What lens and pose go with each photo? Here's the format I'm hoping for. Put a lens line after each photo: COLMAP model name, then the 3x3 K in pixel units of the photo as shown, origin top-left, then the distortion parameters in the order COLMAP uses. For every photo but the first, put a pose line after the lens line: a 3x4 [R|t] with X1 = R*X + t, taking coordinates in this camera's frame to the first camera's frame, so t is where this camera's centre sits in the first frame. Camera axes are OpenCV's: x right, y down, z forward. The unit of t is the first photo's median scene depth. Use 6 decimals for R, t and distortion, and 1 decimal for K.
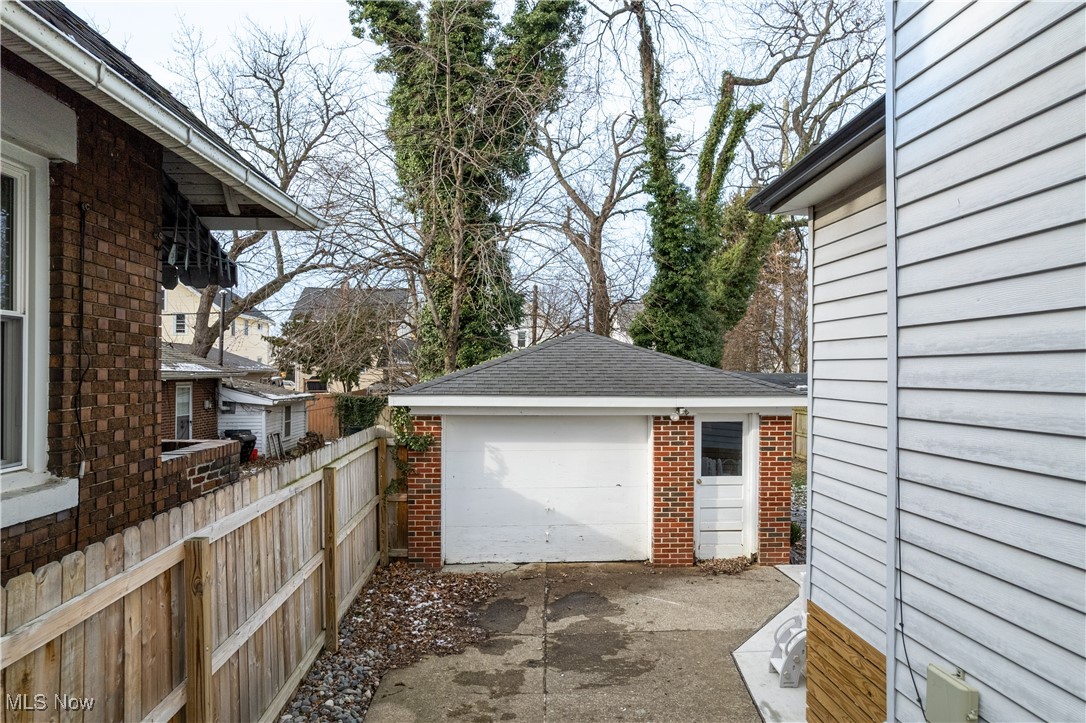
lens RADIAL K [[701.0, 0, 546.1], [0, 701.0, 364.2], [0, 0, 1]] dist [-0.089769, 0.083324]
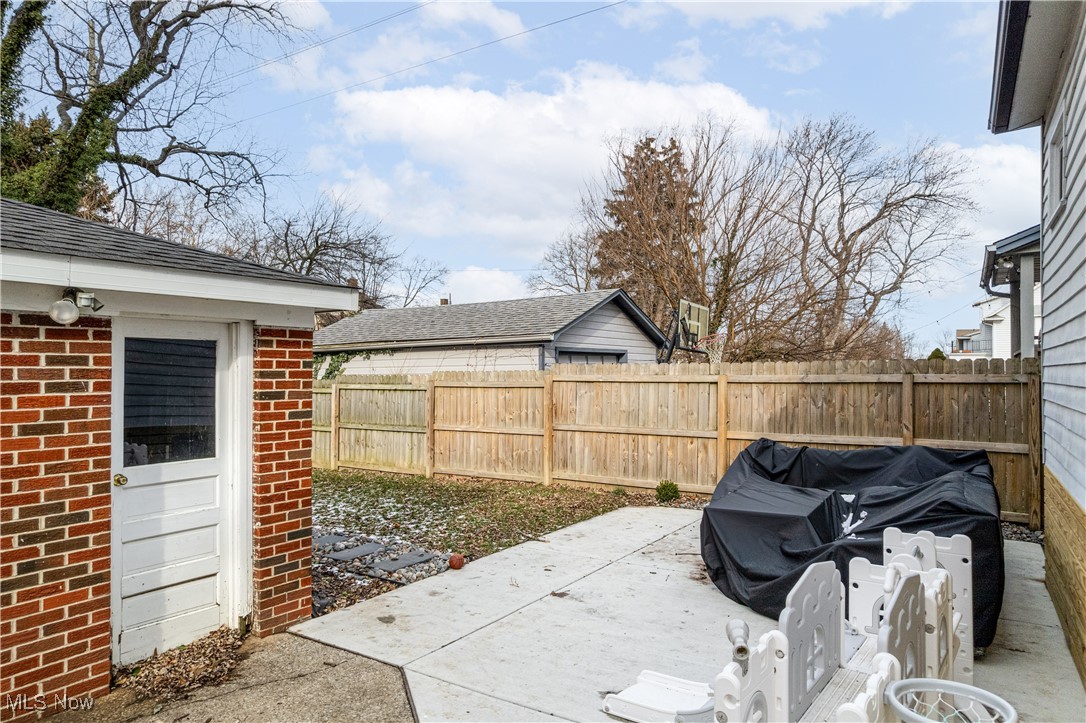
lens RADIAL K [[701.0, 0, 546.1], [0, 701.0, 364.2], [0, 0, 1]] dist [-0.089769, 0.083324]
pose [[0.585443, 0.000320, 0.810713, 0.036929], [-0.002164, 0.999997, 0.001168, 0.098674], [-0.810710, -0.002438, 0.585442, 0.556538]]
